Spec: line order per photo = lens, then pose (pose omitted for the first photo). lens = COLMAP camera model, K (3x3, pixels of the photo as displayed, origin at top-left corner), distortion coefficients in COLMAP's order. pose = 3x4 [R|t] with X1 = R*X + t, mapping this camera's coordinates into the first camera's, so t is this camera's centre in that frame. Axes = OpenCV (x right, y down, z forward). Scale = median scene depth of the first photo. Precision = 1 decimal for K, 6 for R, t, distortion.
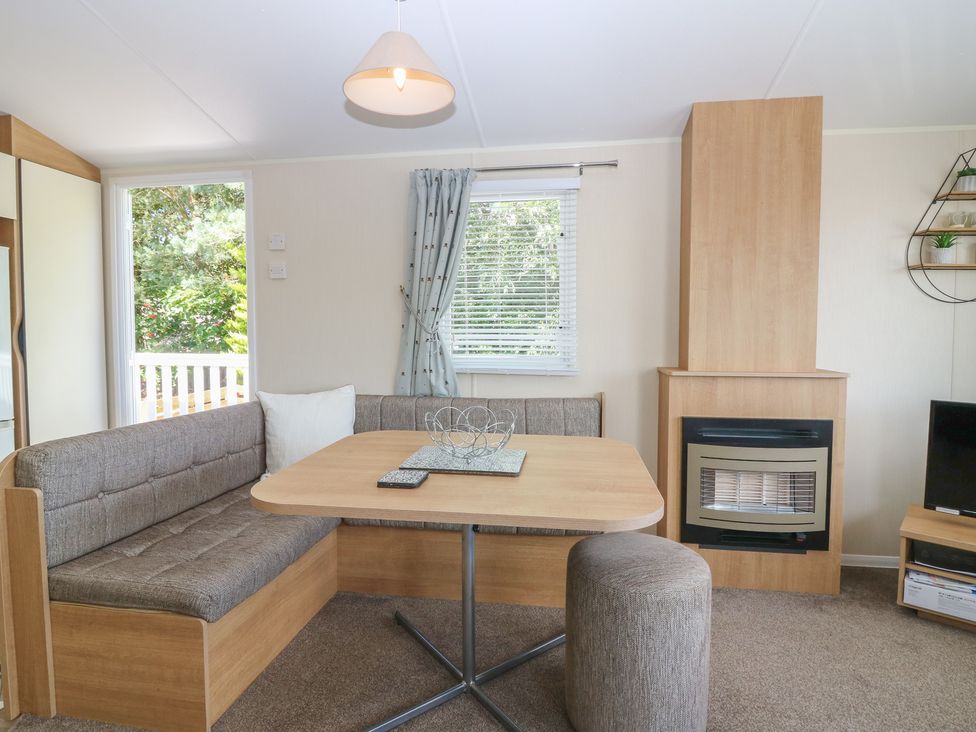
lens RADIAL K [[521.0, 0, 492.9], [0, 521.0, 354.7], [0, 0, 1]] dist [0.000597, -0.010602]
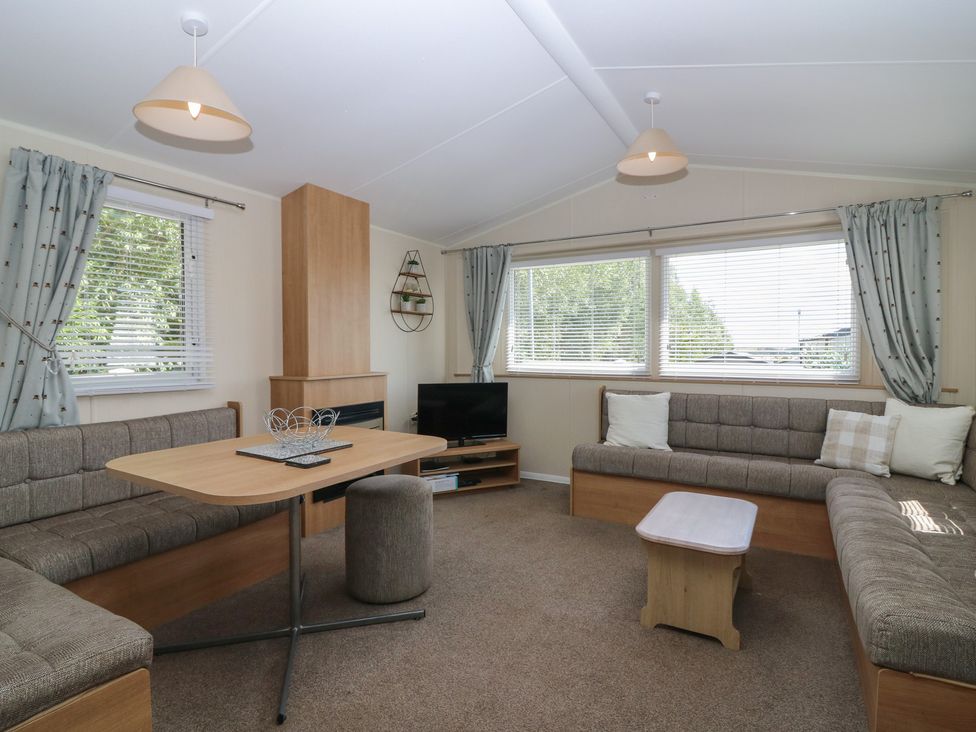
lens RADIAL K [[521.0, 0, 492.9], [0, 521.0, 354.7], [0, 0, 1]] dist [0.000597, -0.010602]
pose [[0.367140, -0.012541, 0.930081, -0.657136], [0.042548, 0.999089, -0.003324, -0.001740], [-0.929192, 0.040793, 0.367340, 0.049848]]
